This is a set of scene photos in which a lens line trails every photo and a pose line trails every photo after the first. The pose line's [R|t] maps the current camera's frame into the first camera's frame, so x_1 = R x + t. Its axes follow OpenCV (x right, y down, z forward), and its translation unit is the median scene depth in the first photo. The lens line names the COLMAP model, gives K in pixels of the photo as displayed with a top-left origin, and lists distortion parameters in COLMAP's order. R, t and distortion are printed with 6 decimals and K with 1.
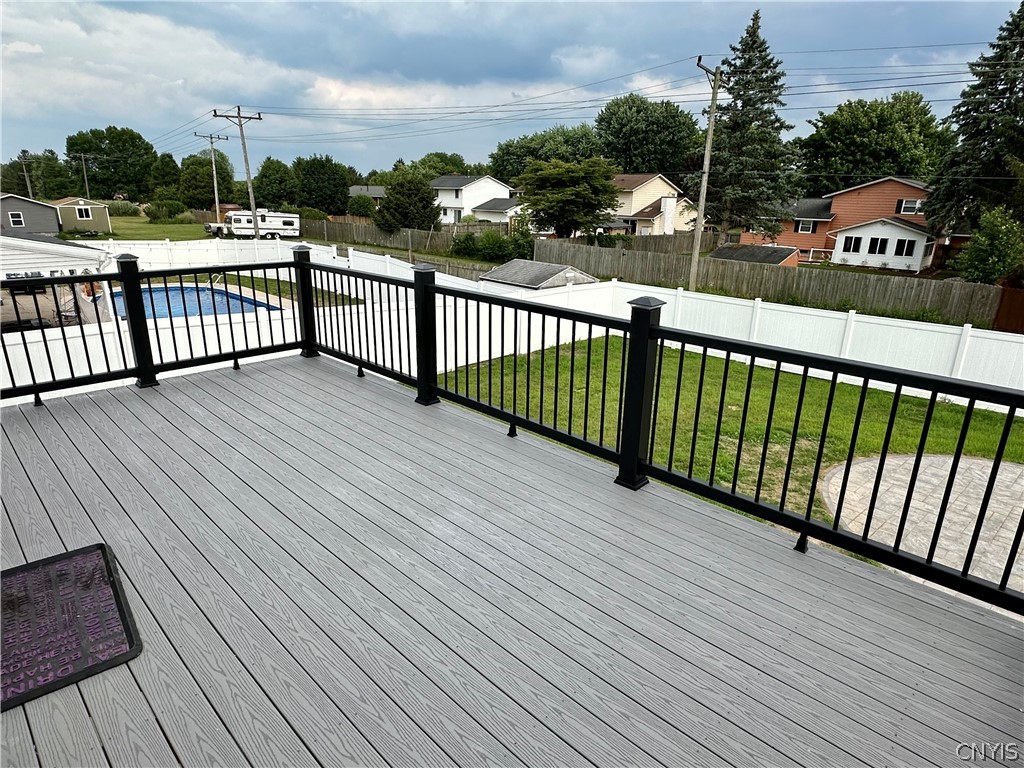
lens RADIAL K [[590.1, 0, 508.1], [0, 590.1, 386.9], [0, 0, 1]] dist [-0.003942, 0.000670]
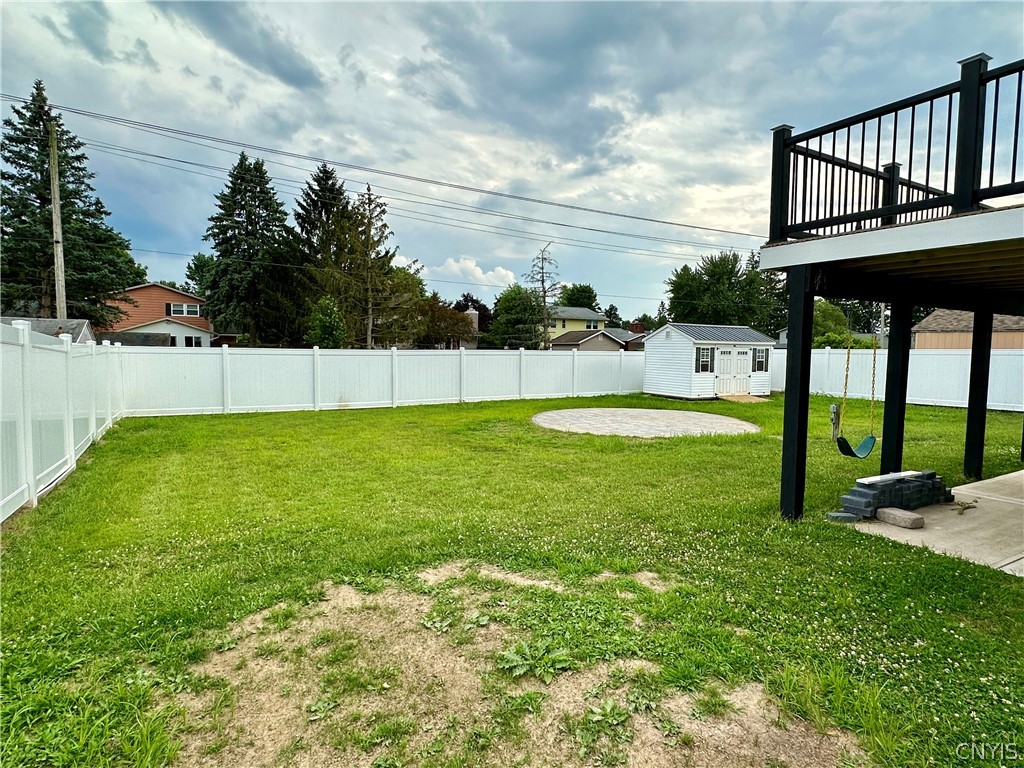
lens RADIAL K [[561.3, 0, 512.0], [0, 561.3, 384.0], [0, 0, 1]] dist [-0.002620, -0.001204]
pose [[0.256194, -0.080967, 0.963228, -0.218239], [0.286923, 0.957944, 0.004209, 0.004477], [-0.923060, 0.275294, 0.268651, 0.206799]]
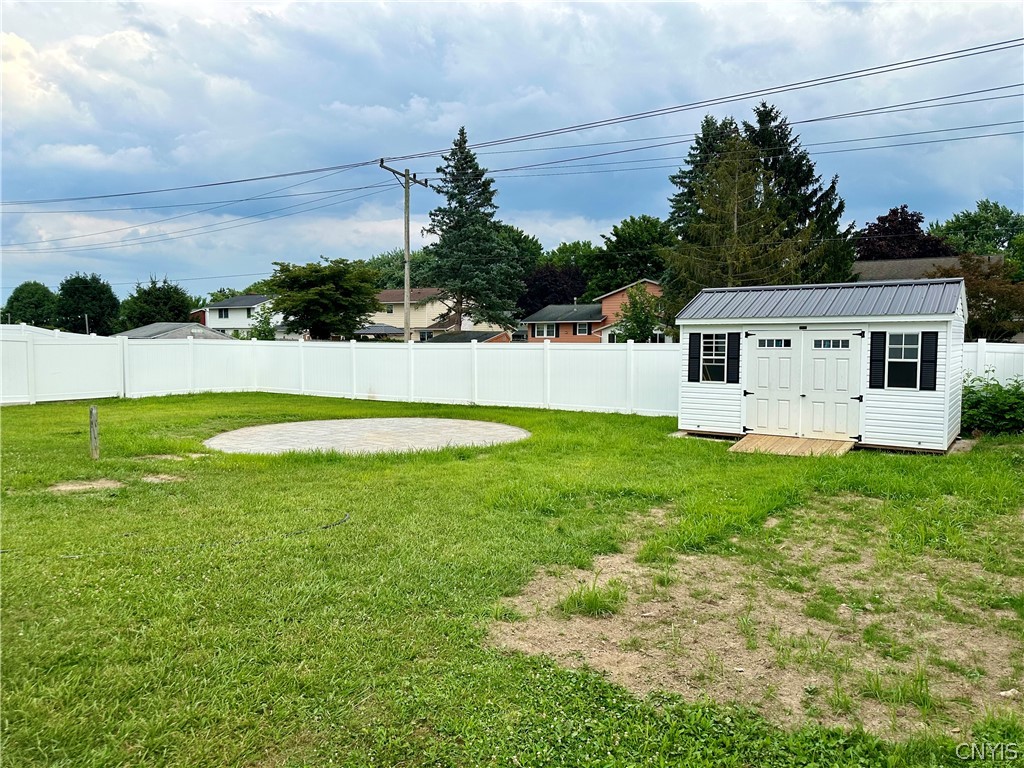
lens RADIAL K [[725.8, 0, 513.2], [0, 725.8, 390.6], [0, 0, 1]] dist [0.056266, -0.058476]
pose [[0.984505, -0.033002, 0.172226, 0.233097], [0.072892, 0.970279, -0.230748, 0.138611], [-0.159492, 0.239726, 0.957650, -0.176276]]
